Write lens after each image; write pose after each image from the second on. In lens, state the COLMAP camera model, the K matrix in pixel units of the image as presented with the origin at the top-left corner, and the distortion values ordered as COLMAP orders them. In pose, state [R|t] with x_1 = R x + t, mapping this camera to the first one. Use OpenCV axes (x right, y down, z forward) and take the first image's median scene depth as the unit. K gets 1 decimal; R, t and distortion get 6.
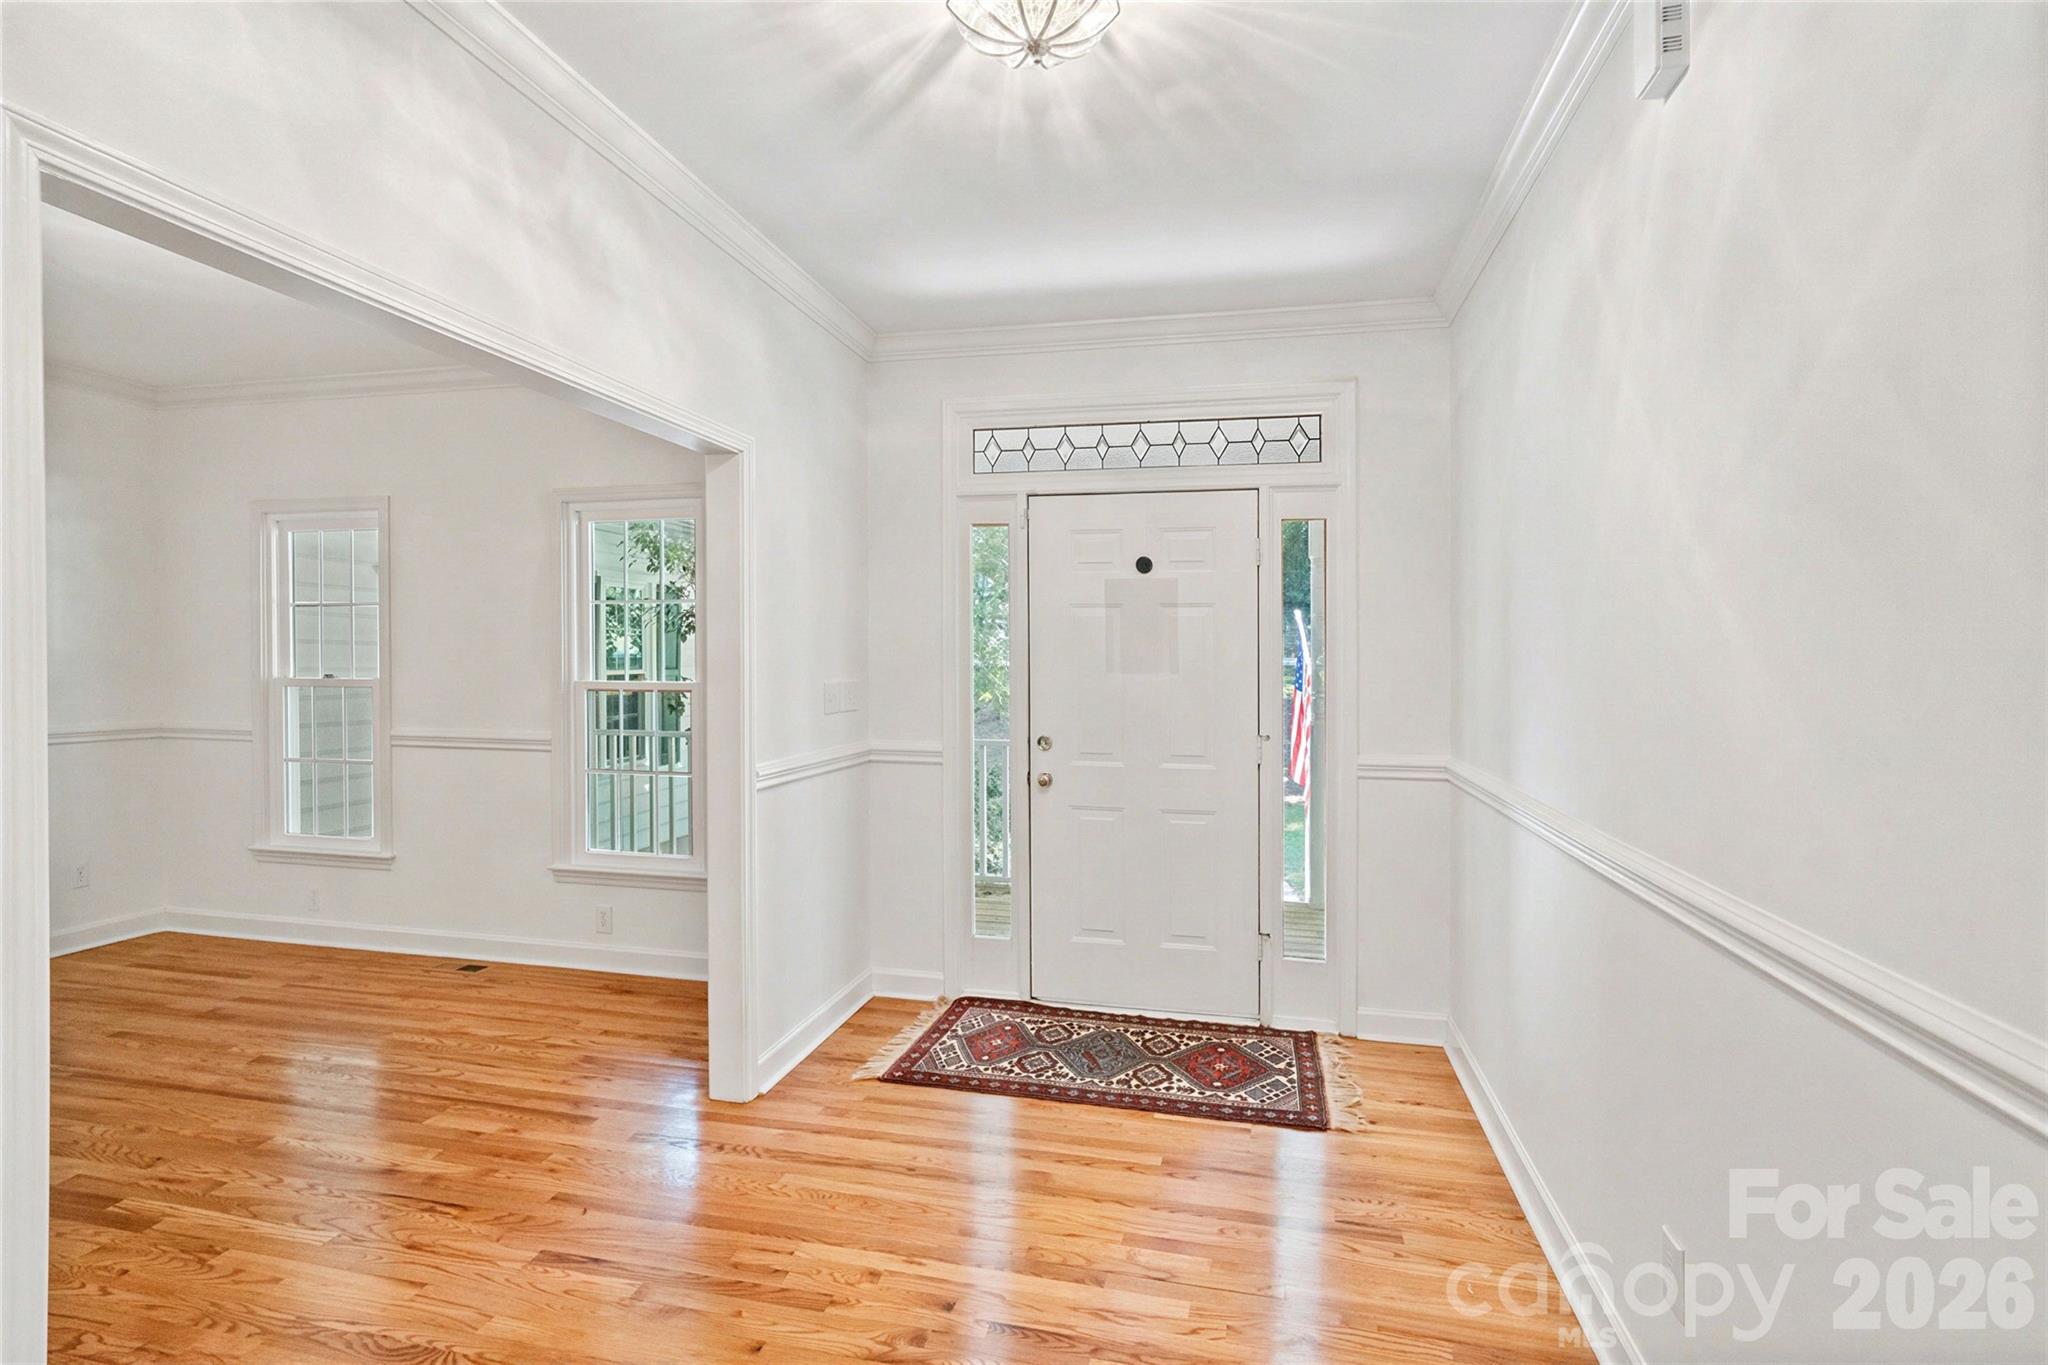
lens RADIAL K [[975.3, 0, 1025.4], [0, 975.3, 708.7], [0, 0, 1]] dist [-0.018815, 0.014574]
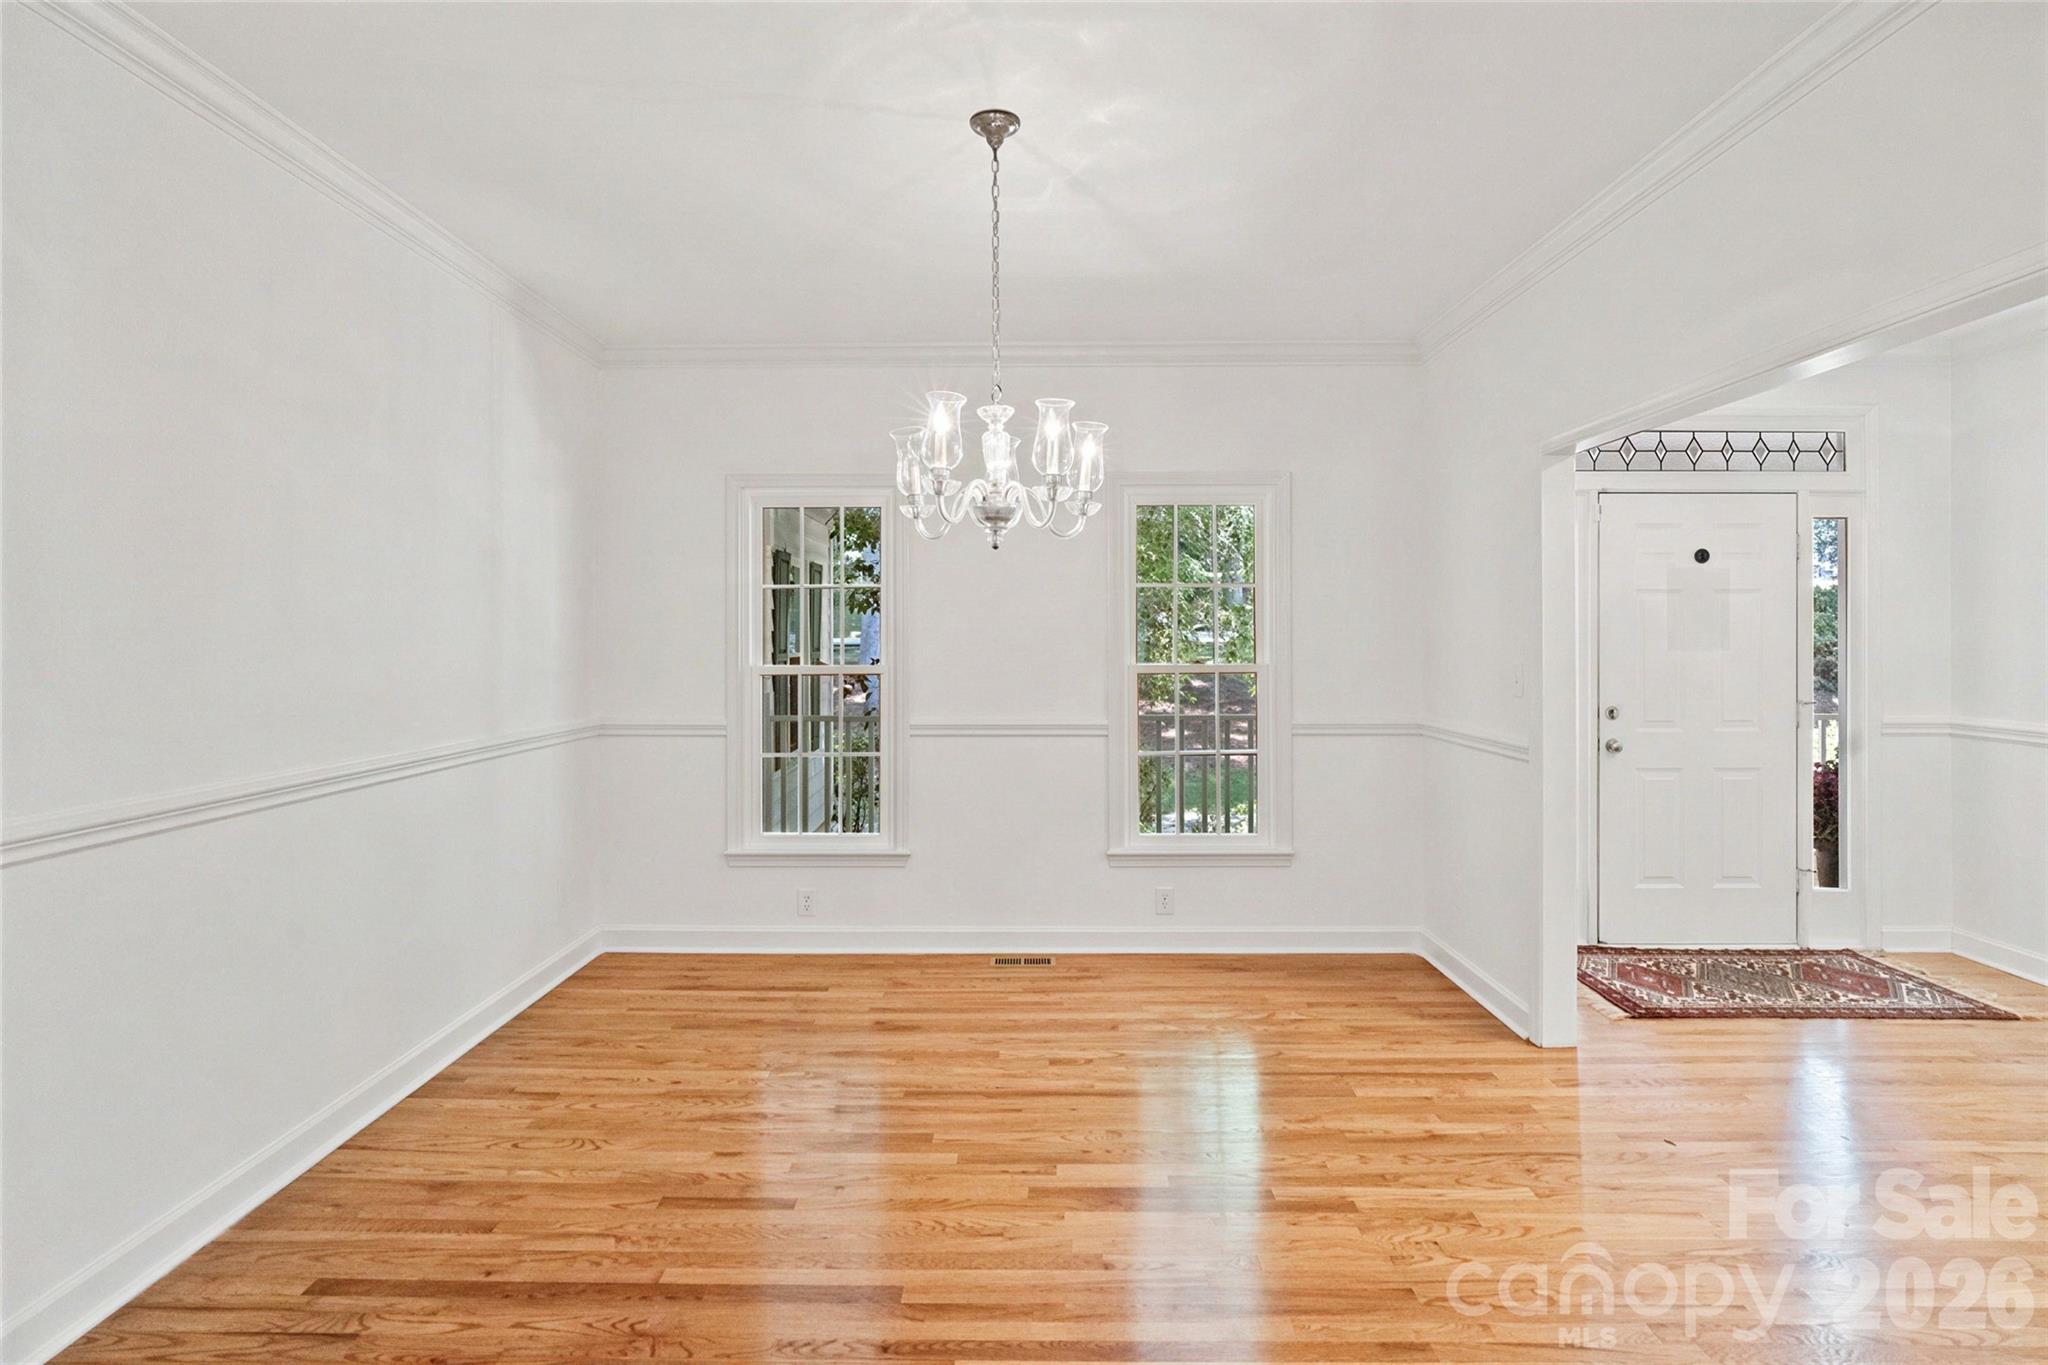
lens RADIAL K [[981.8, 0, 1024.0], [0, 981.8, 682.5], [0, 0, 1]] dist [-0.003412, -0.000787]
pose [[0.976048, -0.020237, 0.216614, -0.933883], [0.020376, 0.999791, 0.001589, -0.016977], [-0.216601, 0.002863, 0.976256, 0.044899]]
